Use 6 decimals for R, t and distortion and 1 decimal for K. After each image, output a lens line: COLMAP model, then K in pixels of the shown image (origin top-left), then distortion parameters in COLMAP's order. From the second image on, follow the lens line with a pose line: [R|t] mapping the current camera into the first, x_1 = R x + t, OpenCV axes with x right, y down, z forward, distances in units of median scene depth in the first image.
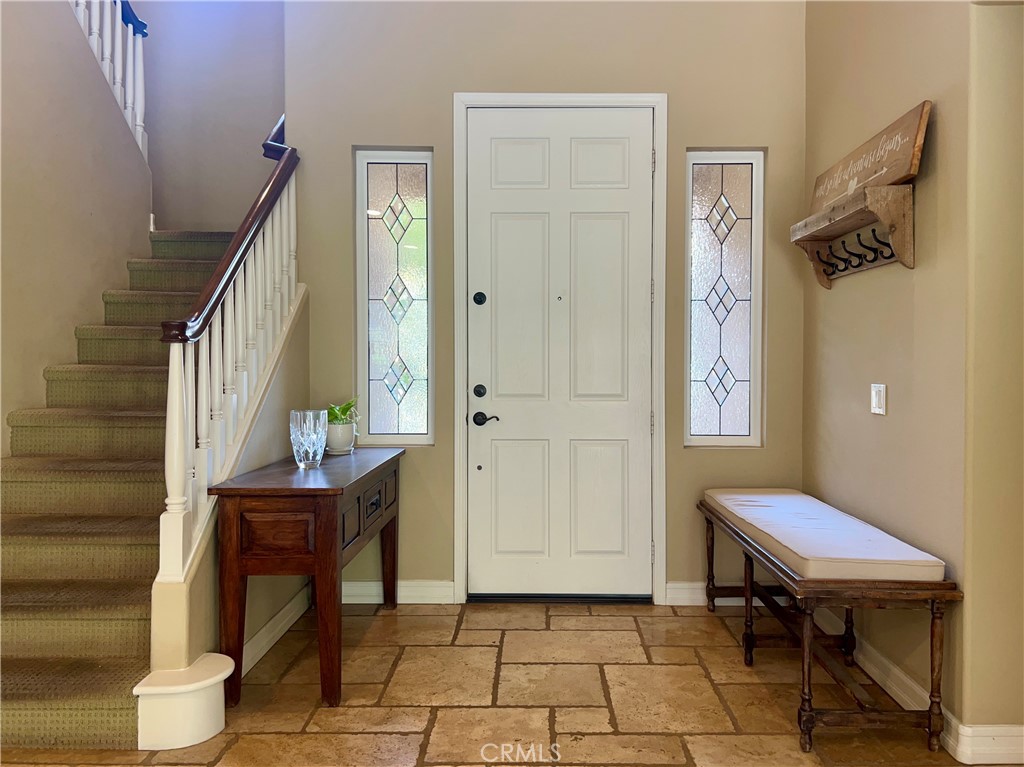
lens RADIAL K [[822.4, 0, 512.0], [0, 822.4, 383.5], [0, 0, 1]] dist [0.097121, -0.093808]
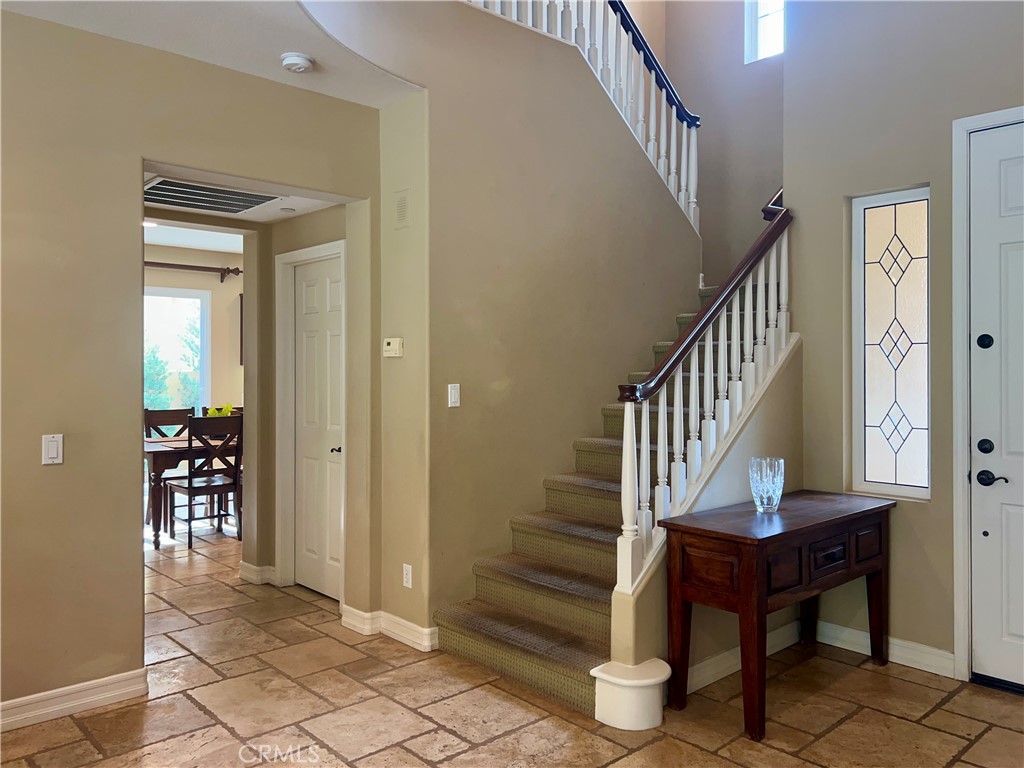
lens RADIAL K [[773.1, 0, 512.0], [0, 773.1, 384.0], [0, 0, 1]] dist [0.084093, -0.066262]
pose [[0.694317, 0.009623, -0.719605, 0.258021], [-0.013235, 0.999912, 0.000601, -0.061304], [0.719548, 0.009106, 0.694383, 0.053928]]
